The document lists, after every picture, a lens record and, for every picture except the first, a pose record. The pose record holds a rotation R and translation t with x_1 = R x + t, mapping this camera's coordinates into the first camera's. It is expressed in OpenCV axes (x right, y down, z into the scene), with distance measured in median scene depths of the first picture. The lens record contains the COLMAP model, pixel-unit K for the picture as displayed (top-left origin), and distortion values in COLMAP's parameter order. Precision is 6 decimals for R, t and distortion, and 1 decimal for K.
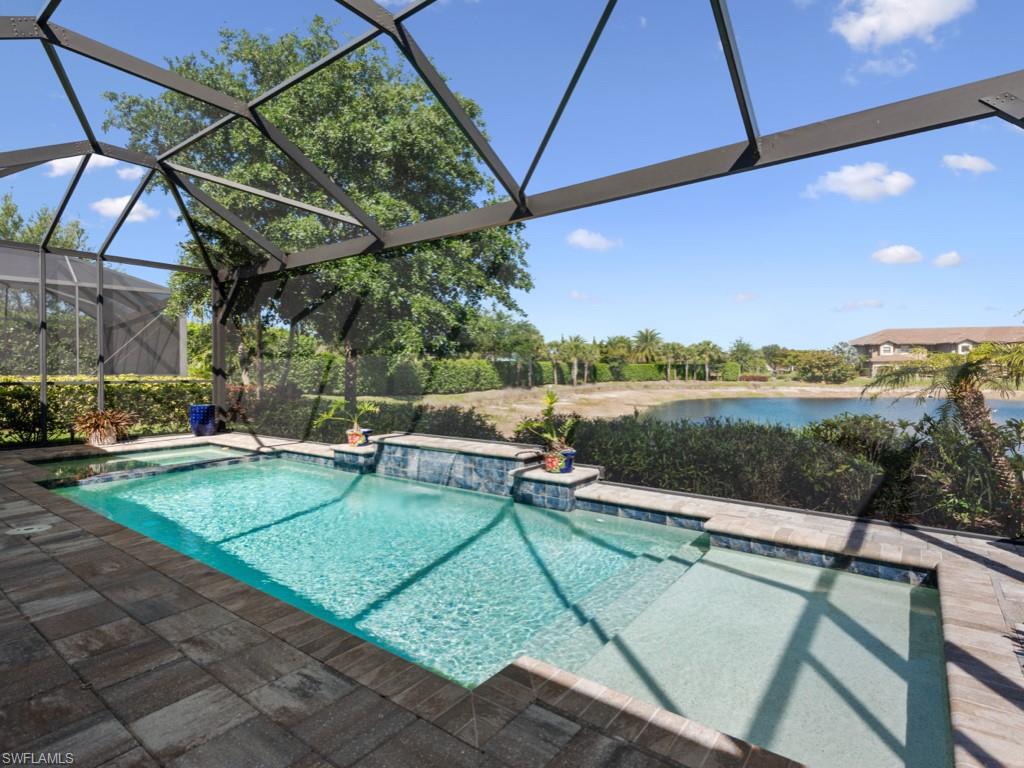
lens RADIAL K [[529.3, 0, 512.0], [0, 529.3, 384.0], [0, 0, 1]] dist [0.003551, 0.000527]
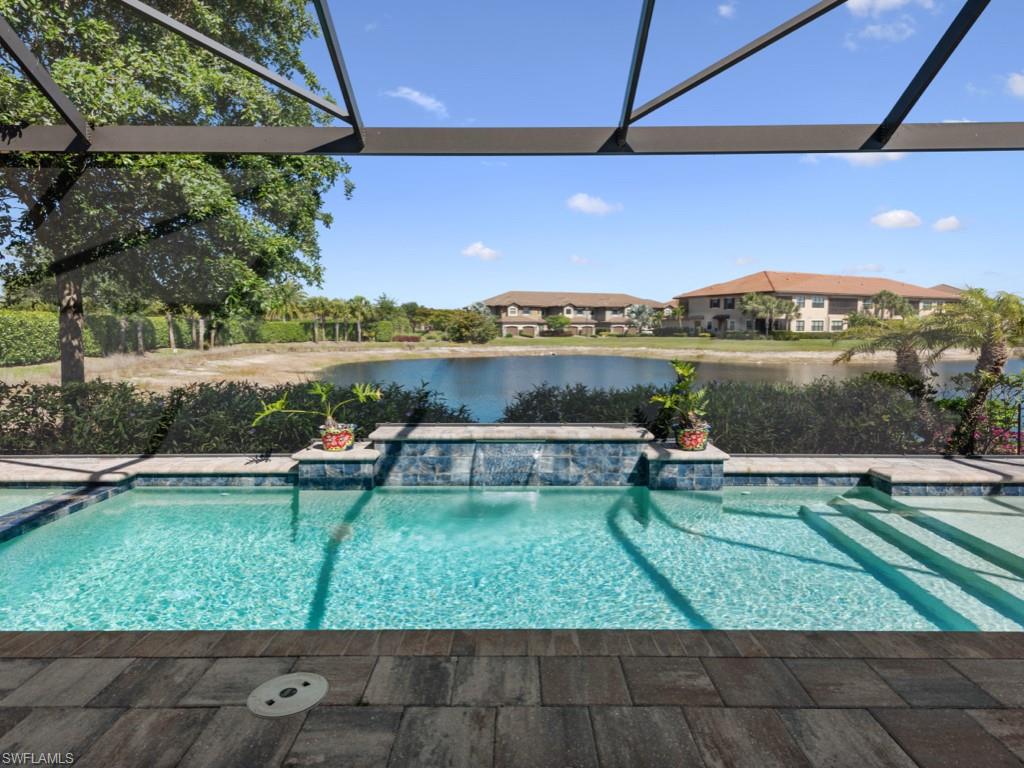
lens RADIAL K [[611.4, 0, 512.0], [0, 611.4, 384.0], [0, 0, 1]] dist [0.005656, 0.000762]
pose [[0.799016, -0.050181, 0.599213, -0.065052], [0.012110, 0.997653, 0.067399, -0.001738], [-0.601188, -0.046596, 0.797748, 0.029111]]
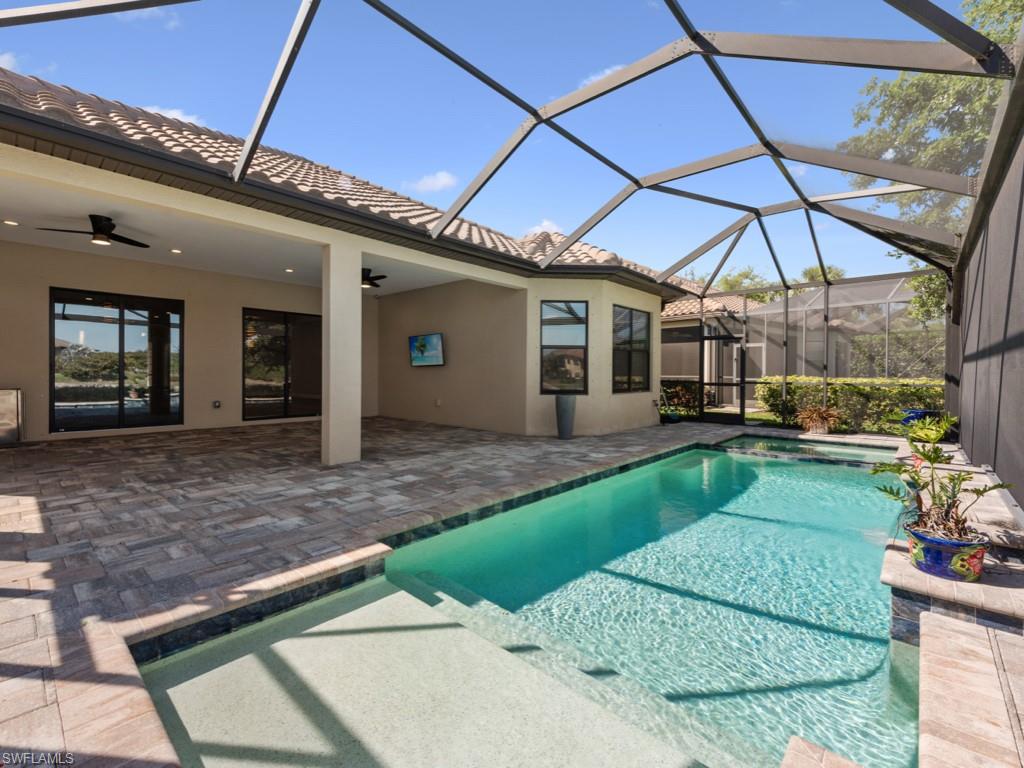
lens RADIAL K [[453.5, 0, 513.5], [0, 453.5, 378.1], [0, 0, 1]] dist [0.002217, 0.000305]
pose [[-0.104119, 0.005997, -0.994547, 0.045397], [-0.024685, 0.999658, 0.008612, -0.001004], [0.994258, 0.025447, -0.103935, 0.050180]]
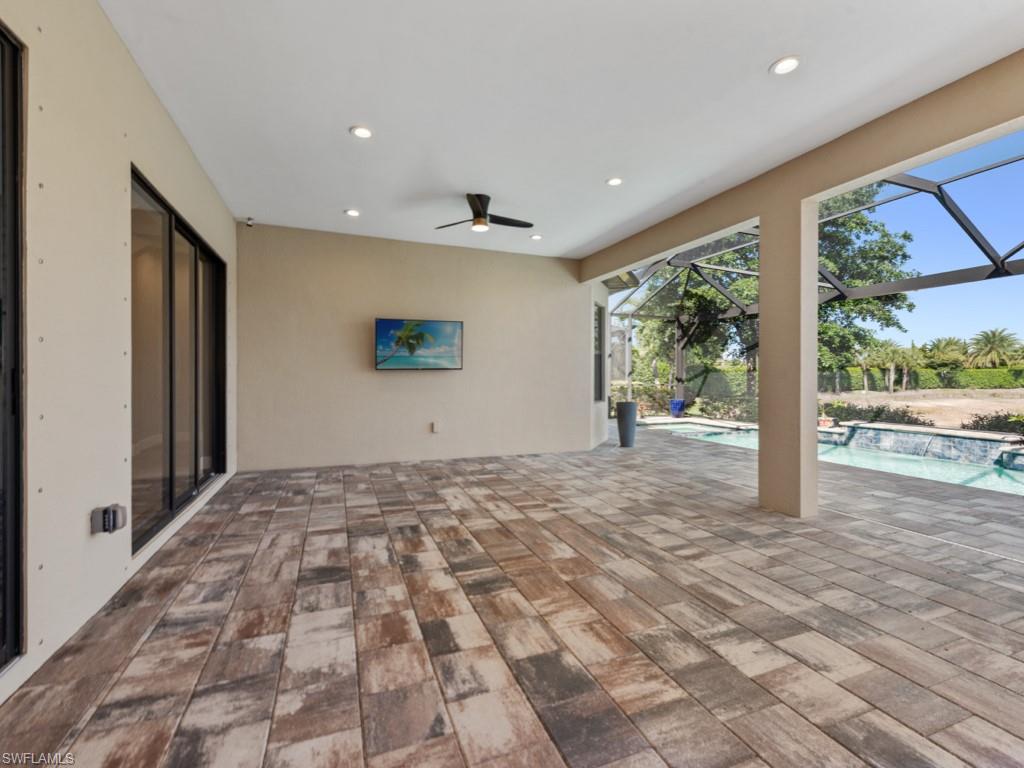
lens RADIAL K [[453.5, 0, 513.5], [0, 453.5, 378.1], [0, 0, 1]] dist [0.002217, 0.000305]
pose [[0.853559, 0.006727, -0.520953, -0.043382], [-0.016546, 0.999762, -0.014200, 0.000550], [0.520734, 0.020740, 0.853467, -0.070390]]
